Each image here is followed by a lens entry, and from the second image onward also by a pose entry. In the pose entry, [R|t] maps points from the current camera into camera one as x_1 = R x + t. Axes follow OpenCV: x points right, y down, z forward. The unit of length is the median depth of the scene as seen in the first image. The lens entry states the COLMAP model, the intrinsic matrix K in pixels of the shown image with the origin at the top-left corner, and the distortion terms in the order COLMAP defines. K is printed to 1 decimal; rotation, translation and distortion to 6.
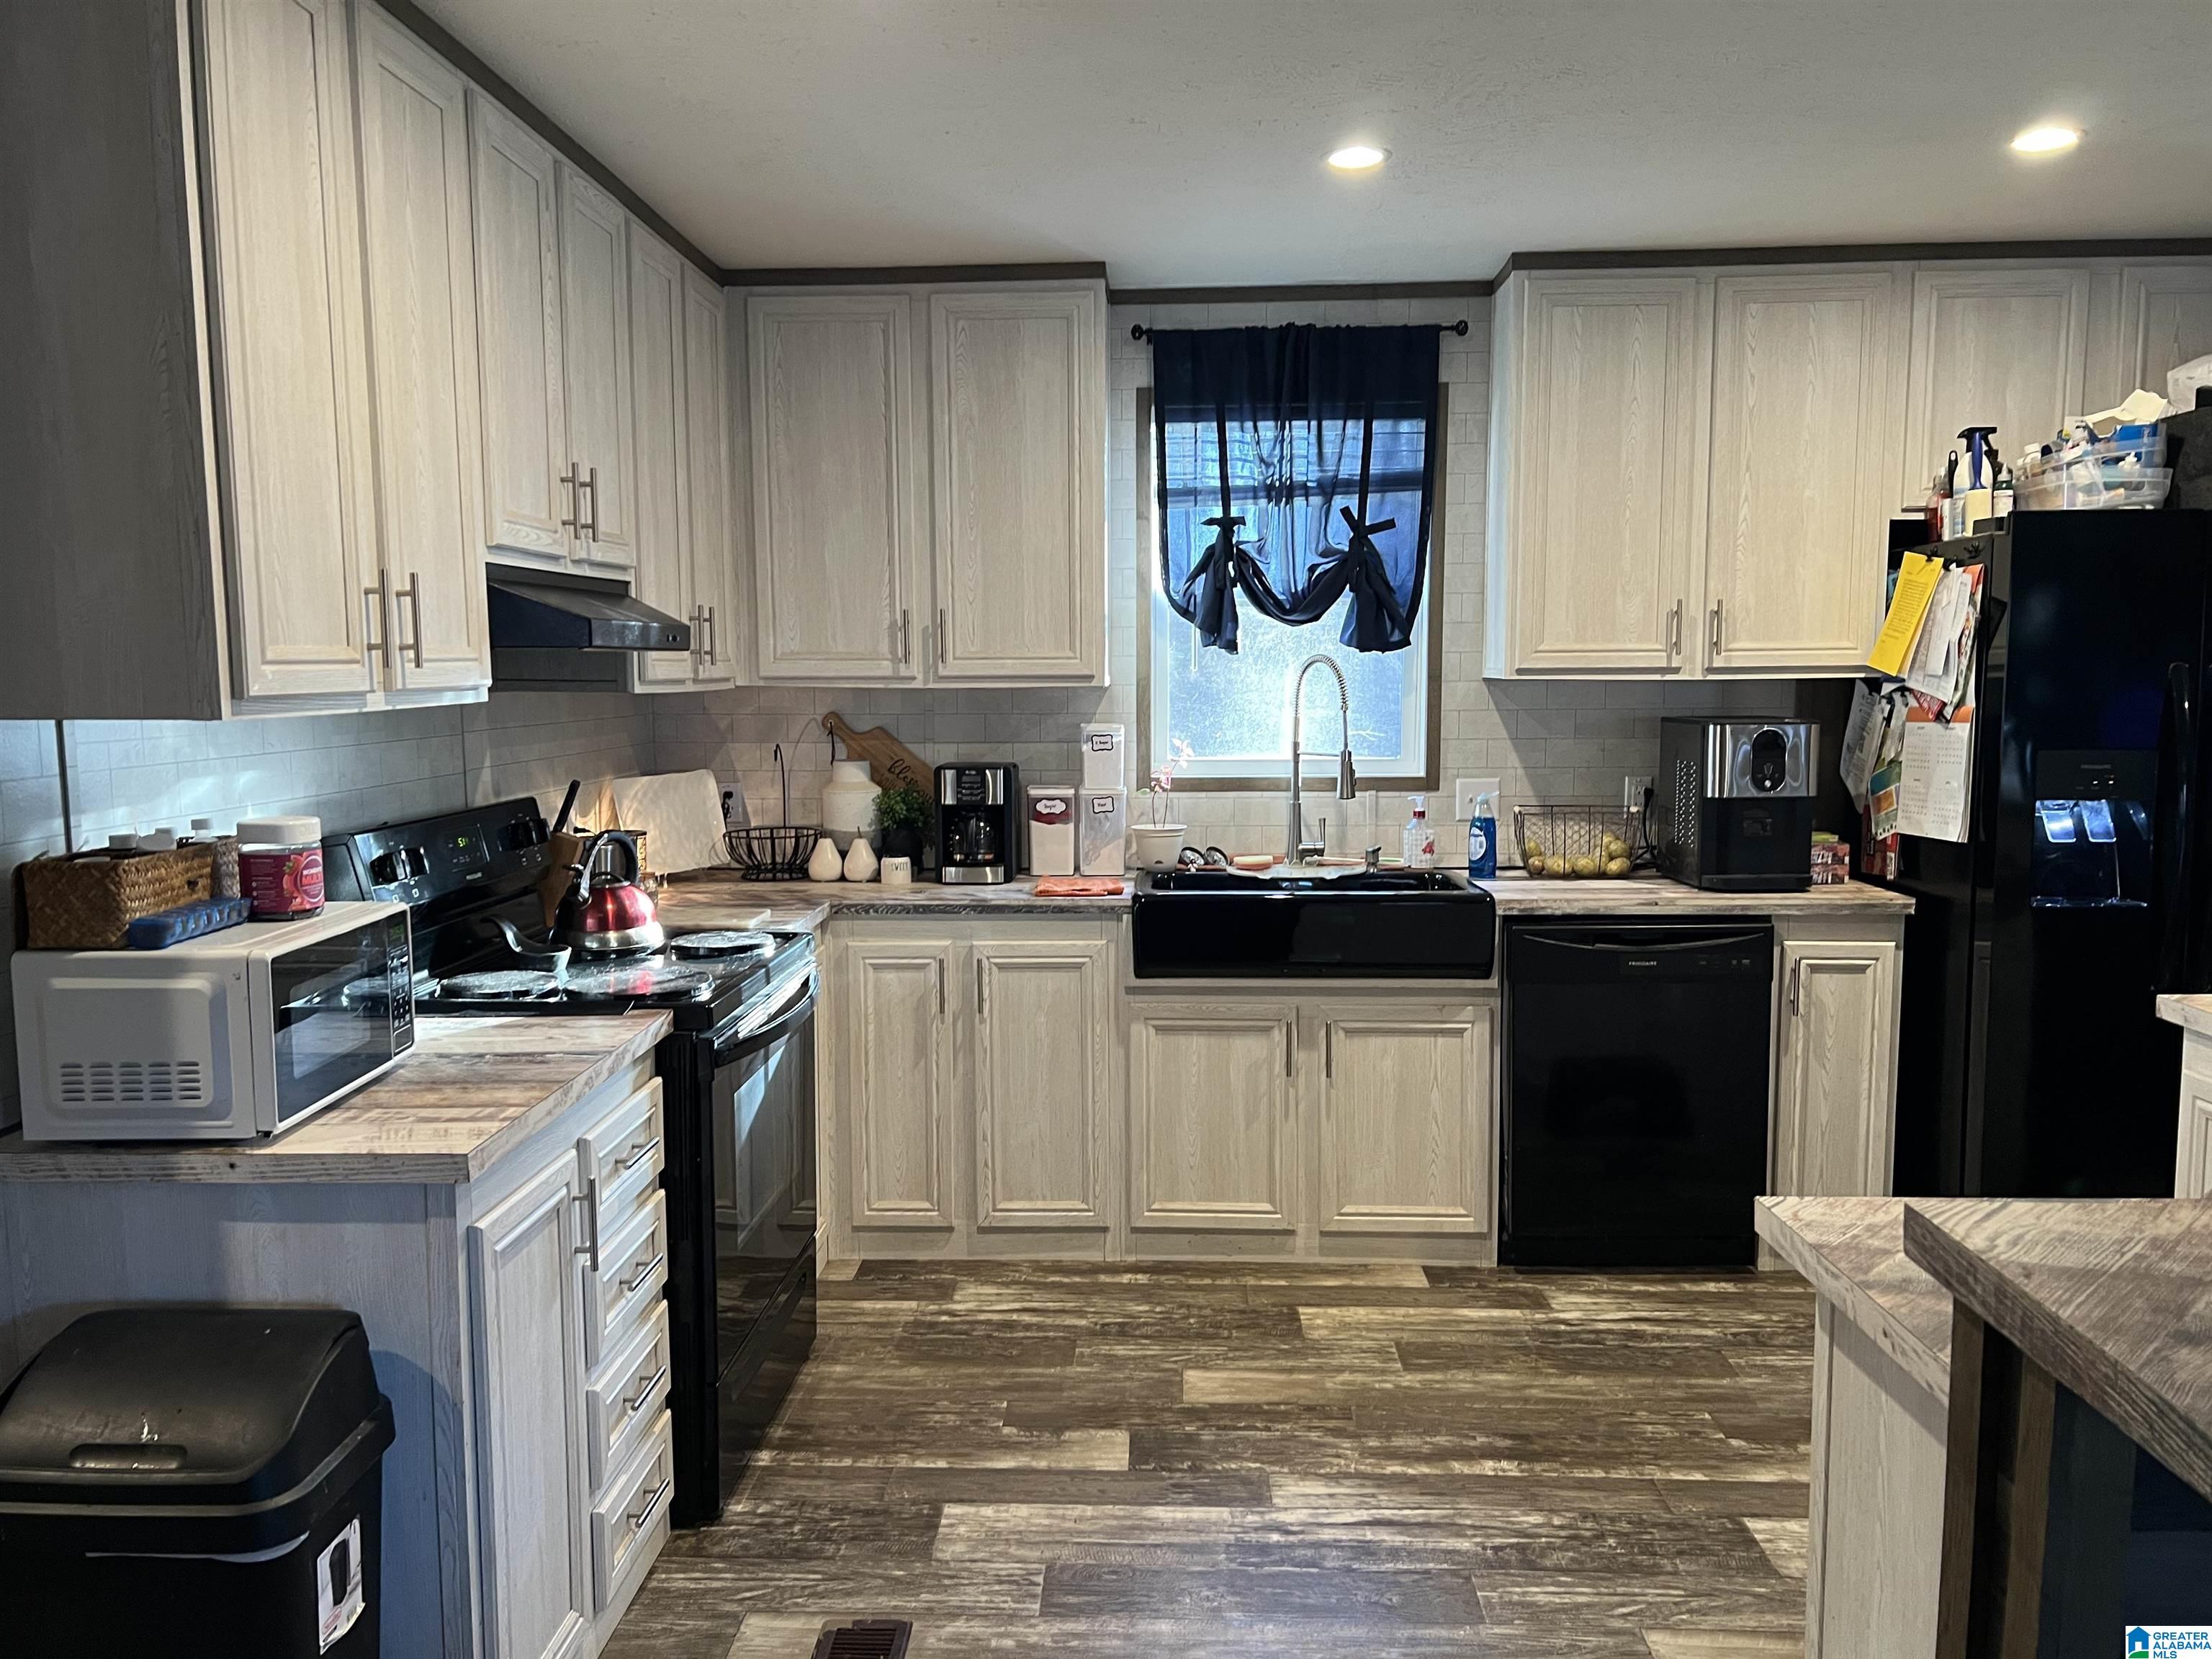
lens RADIAL K [[1704.8, 0, 1107.1], [0, 1704.8, 841.9], [0, 0, 1]] dist [0.098992, -0.100853]
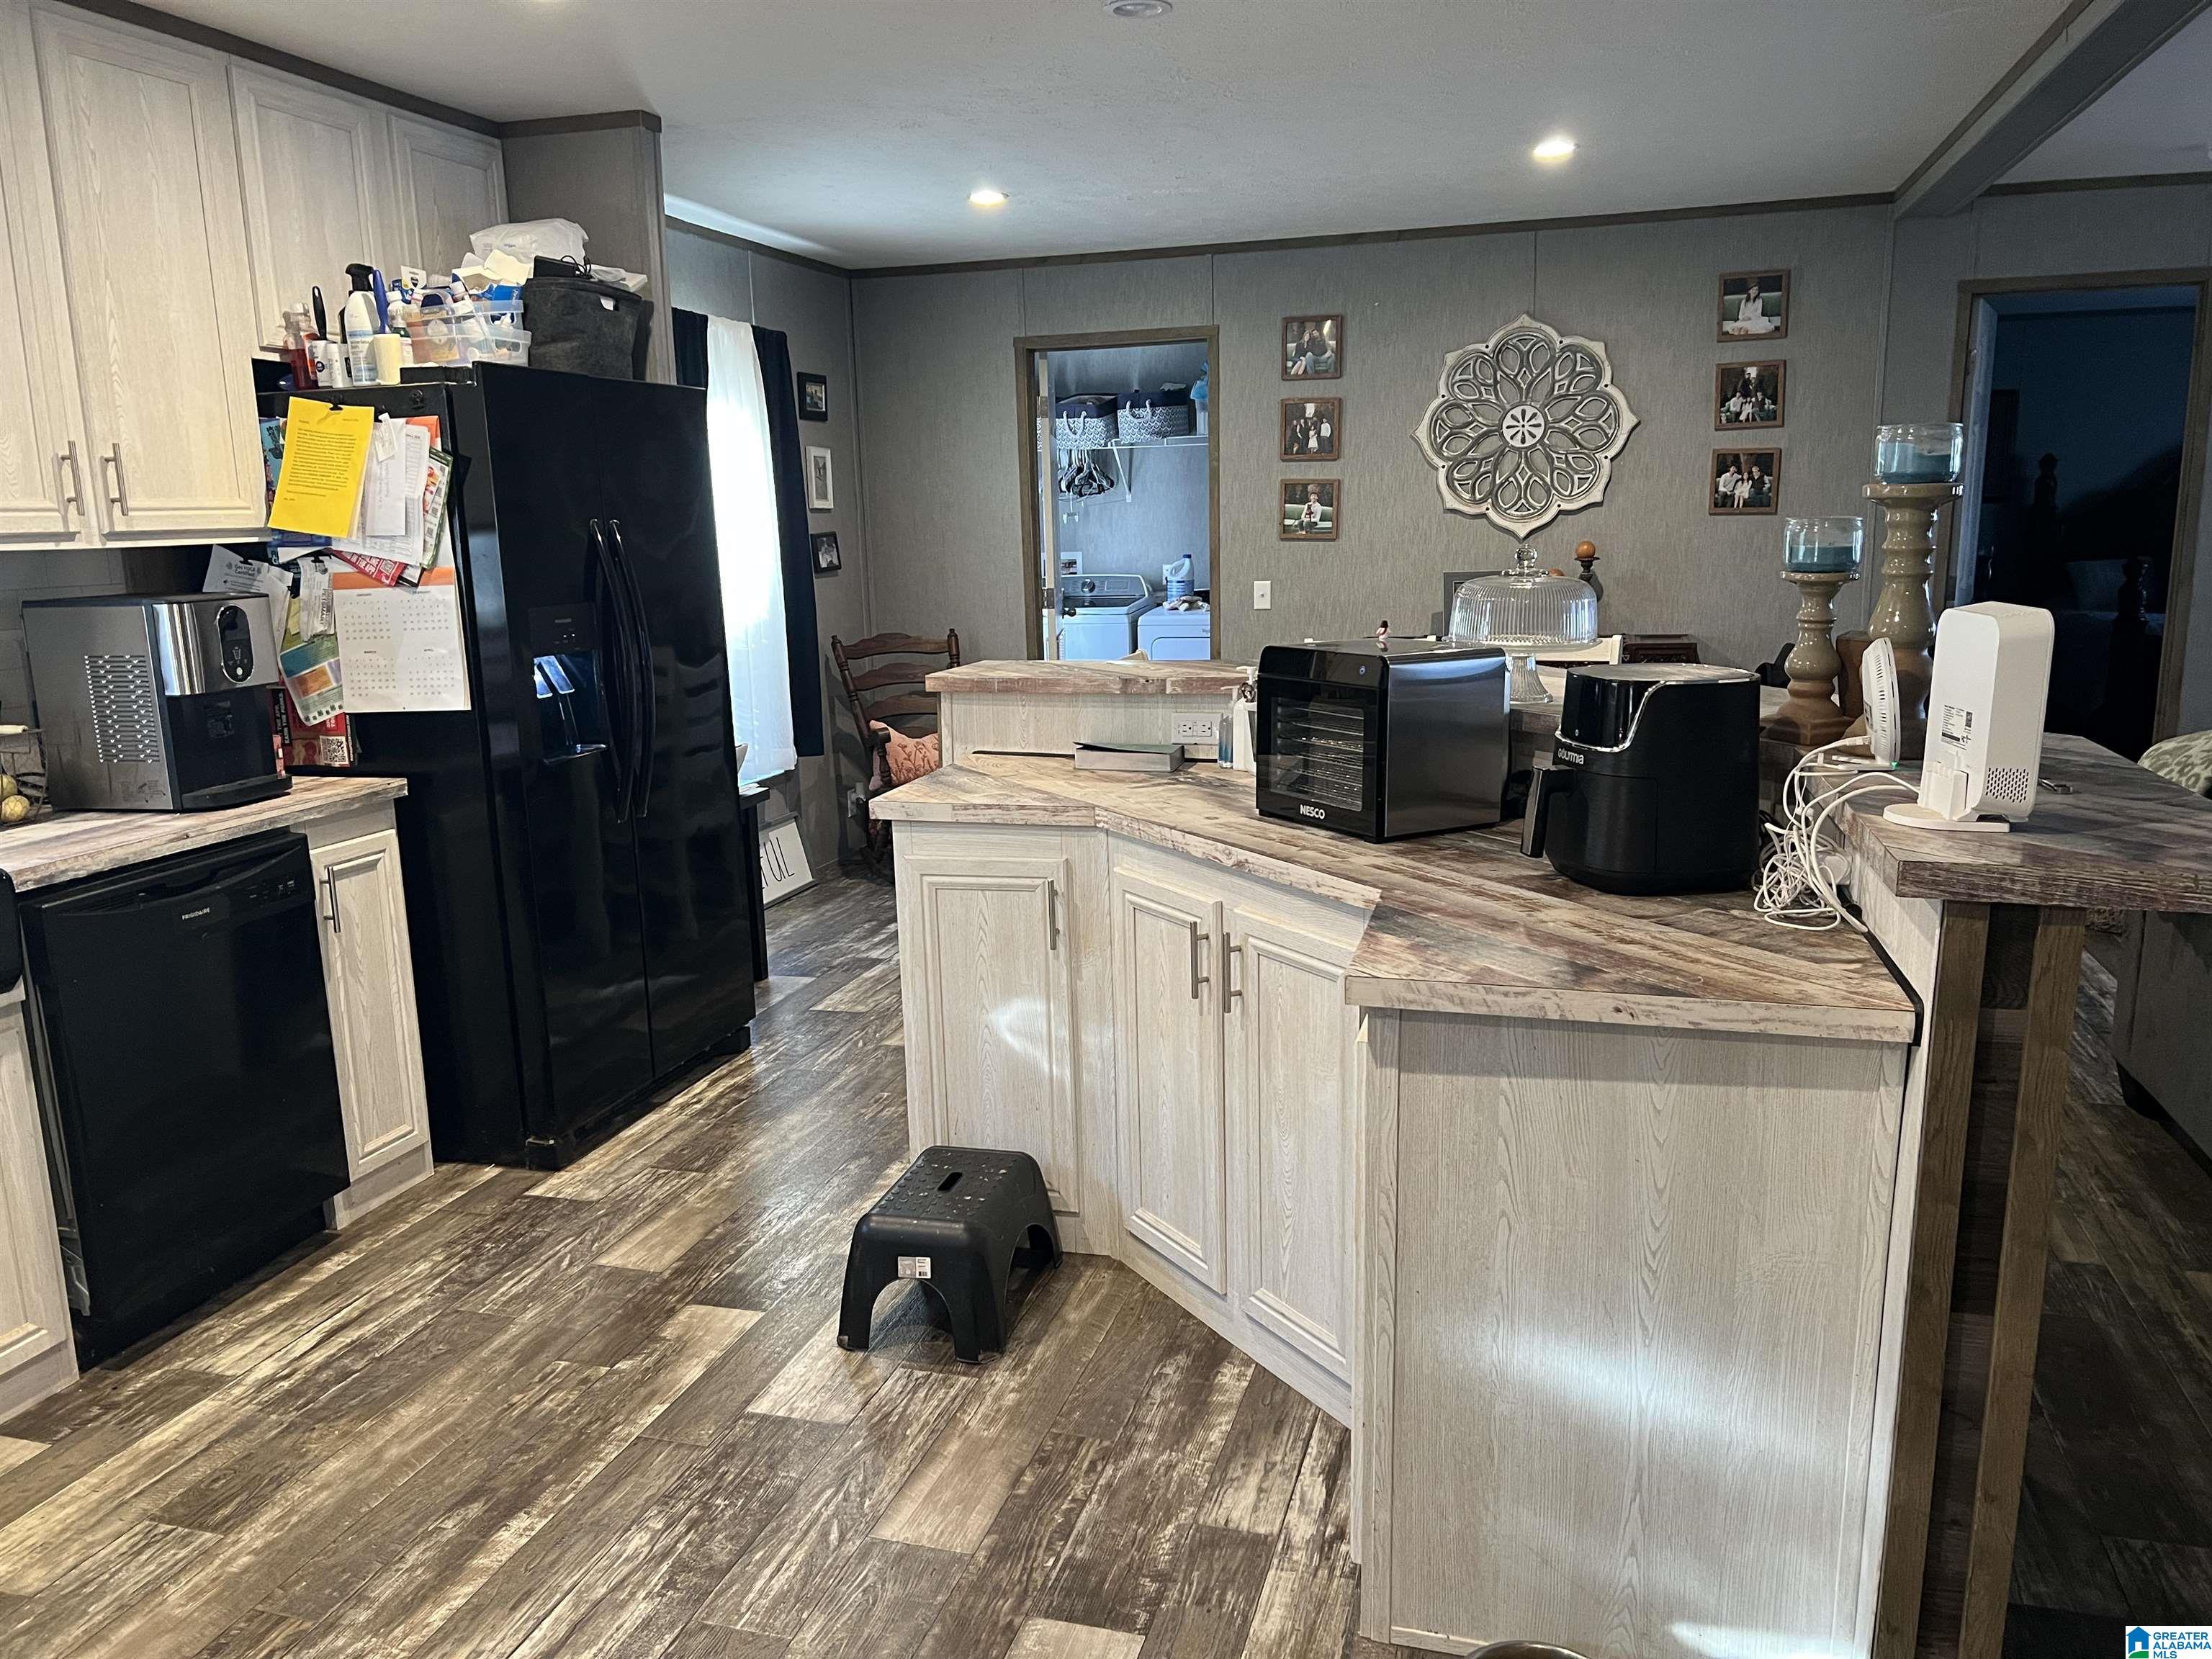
lens RADIAL K [[1676.3, 0, 1101.4], [0, 1676.3, 838.9], [0, 0, 1]] dist [0.054977, -0.074422]
pose [[0.239870, -0.186932, 0.952638, -0.315998], [0.124779, 0.979084, 0.160702, -0.034867], [-0.962752, 0.080322, 0.258178, 0.411140]]
